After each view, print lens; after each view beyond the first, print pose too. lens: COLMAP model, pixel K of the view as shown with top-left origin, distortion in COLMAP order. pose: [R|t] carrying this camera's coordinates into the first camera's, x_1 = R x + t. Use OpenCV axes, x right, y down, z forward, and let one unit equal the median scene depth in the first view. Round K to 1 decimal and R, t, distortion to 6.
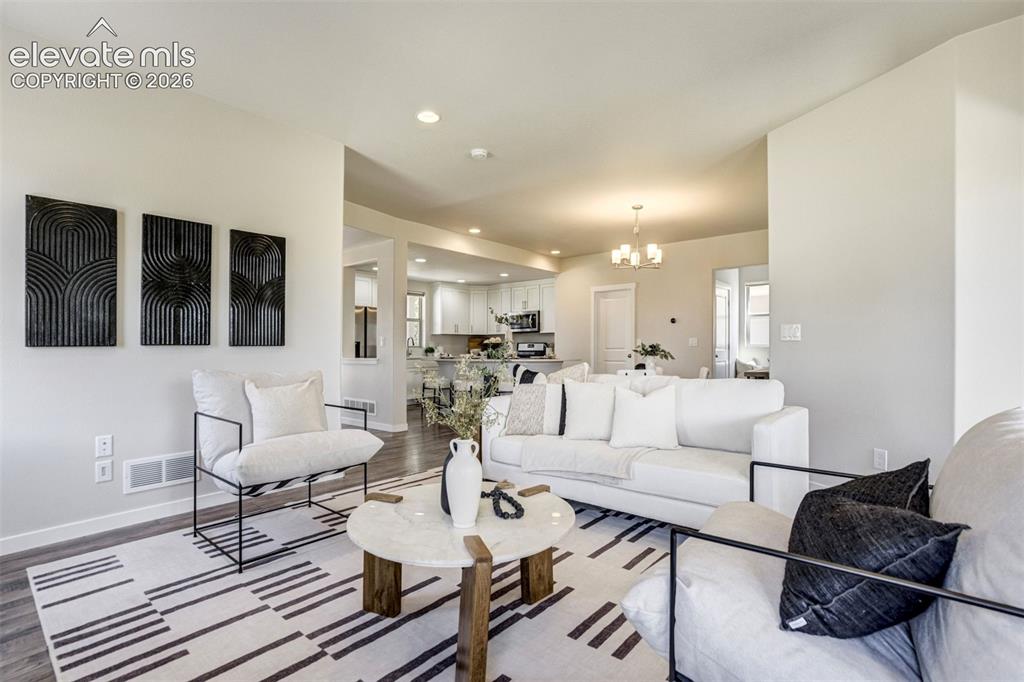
lens RADIAL K [[464.4, 0, 533.9], [0, 464.4, 342.1], [0, 0, 1]] dist [-0.032141, -0.000079]
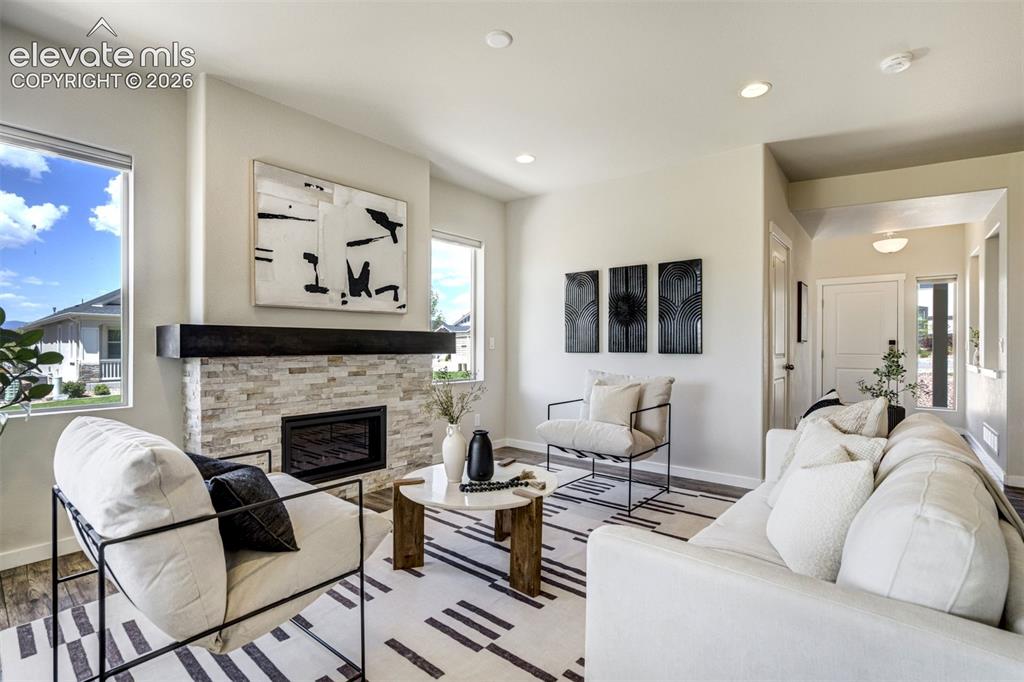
lens RADIAL K [[494.4, 0, 525.5], [0, 494.4, 347.6], [0, 0, 1]] dist [-0.062749, 0.038731]
pose [[-0.003776, 0.012340, -0.999917, 0.843746], [0.007496, 0.999896, 0.012311, -0.031804], [0.999965, -0.007449, -0.003868, 0.726024]]
